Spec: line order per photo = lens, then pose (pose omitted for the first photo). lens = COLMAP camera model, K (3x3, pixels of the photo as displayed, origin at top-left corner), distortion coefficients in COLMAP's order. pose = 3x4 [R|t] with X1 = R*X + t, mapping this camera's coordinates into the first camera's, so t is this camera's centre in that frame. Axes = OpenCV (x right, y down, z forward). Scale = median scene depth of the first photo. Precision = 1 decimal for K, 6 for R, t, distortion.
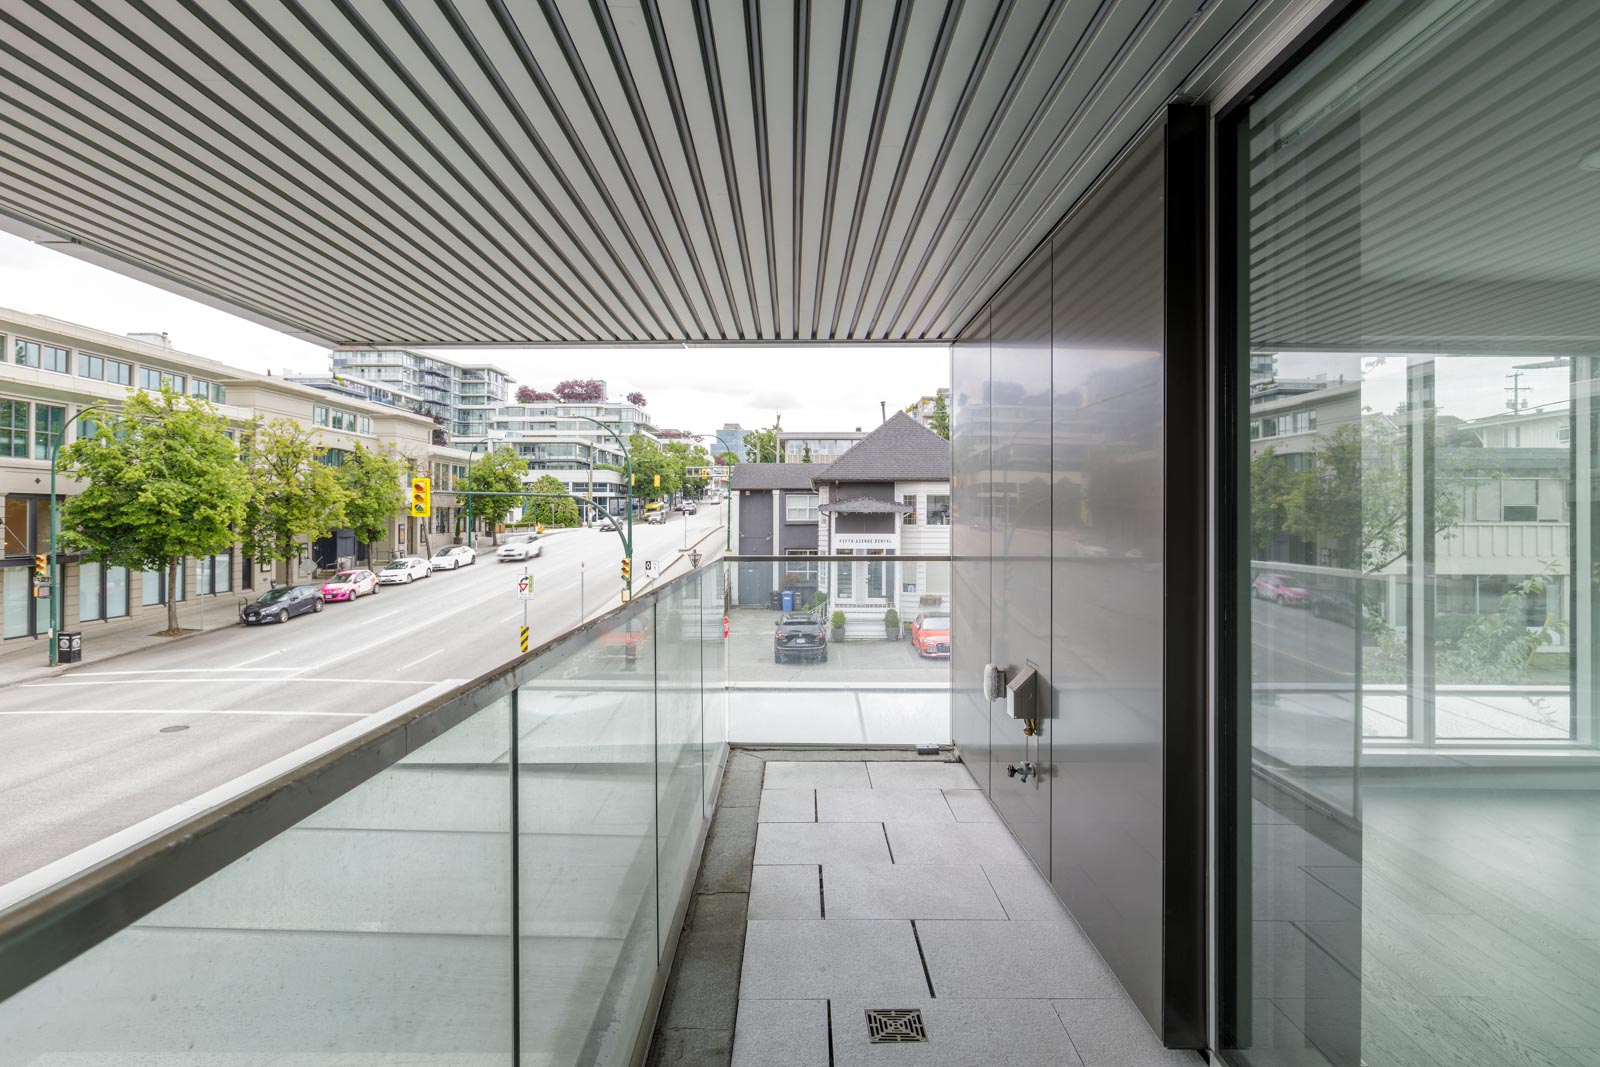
lens RADIAL K [[850.8, 0, 806.1], [0, 850.8, 517.8], [0, 0, 1]] dist [0.000221, -0.000133]
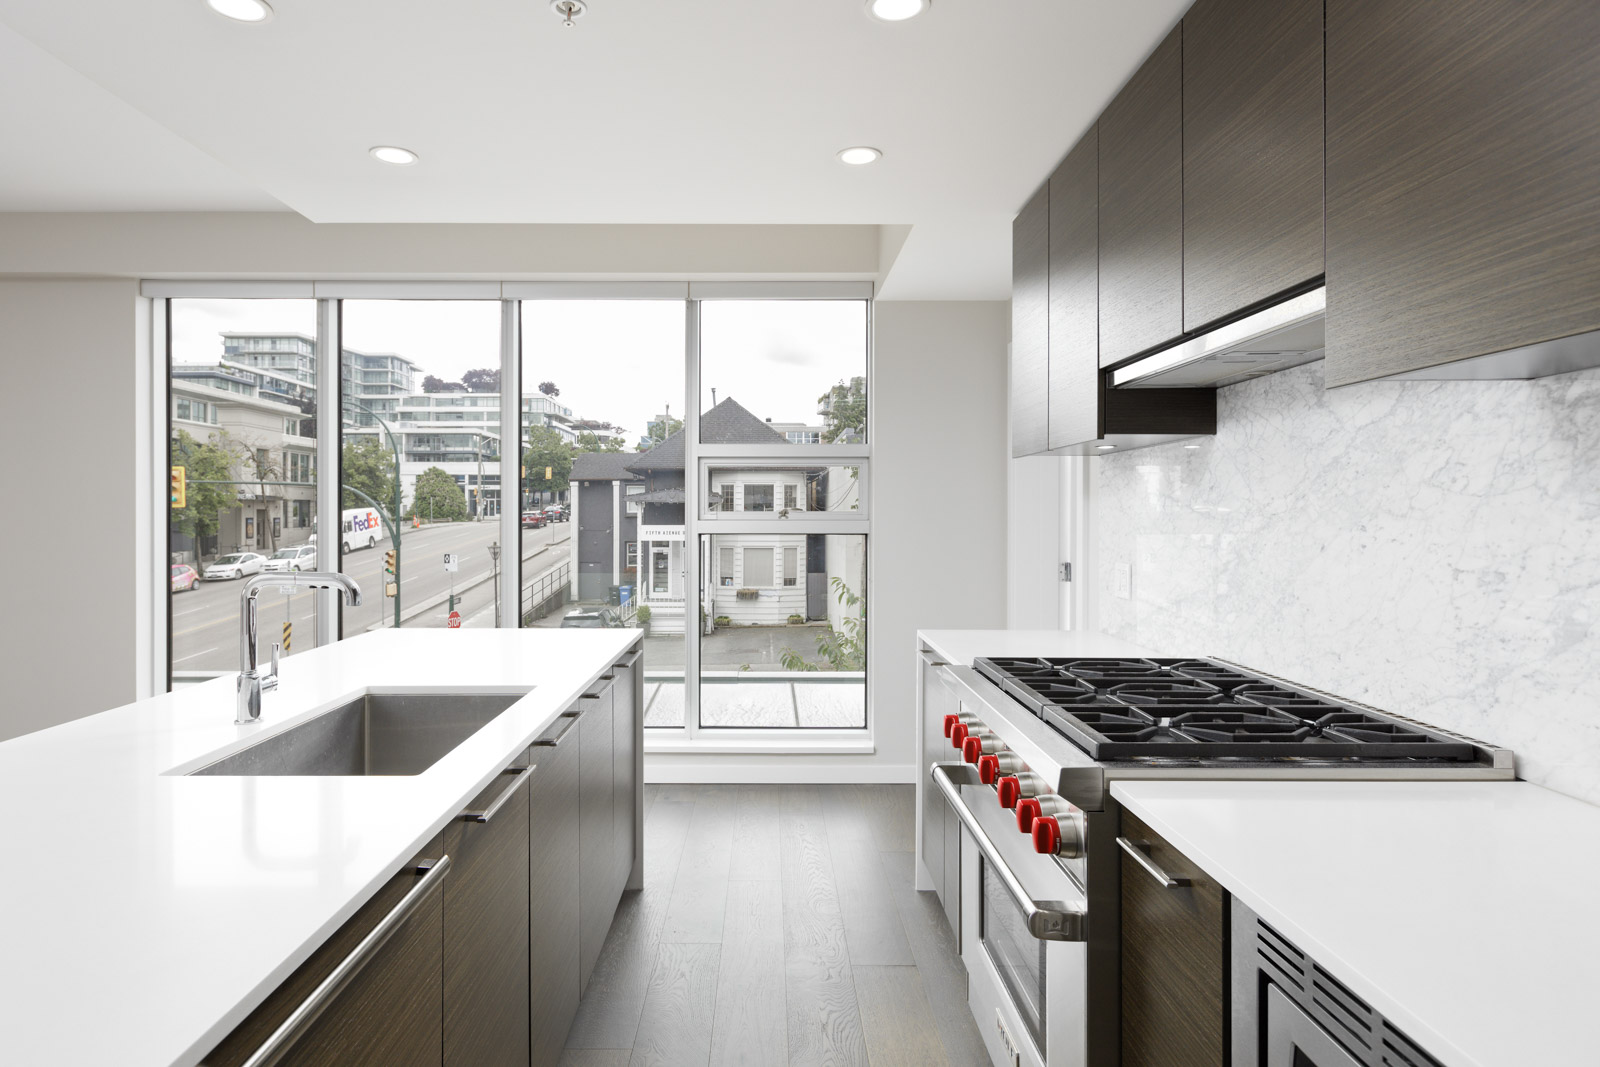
lens RADIAL K [[872.9, 0, 800.0], [0, 872.9, 533.5], [0, 0, 1]] dist [-0.000999, -0.000014]
pose [[0.999811, -0.002167, 0.019320, 0.148792], [0.001726, 0.999739, 0.022788, 0.004572], [-0.019364, -0.022750, 0.999554, 0.009880]]
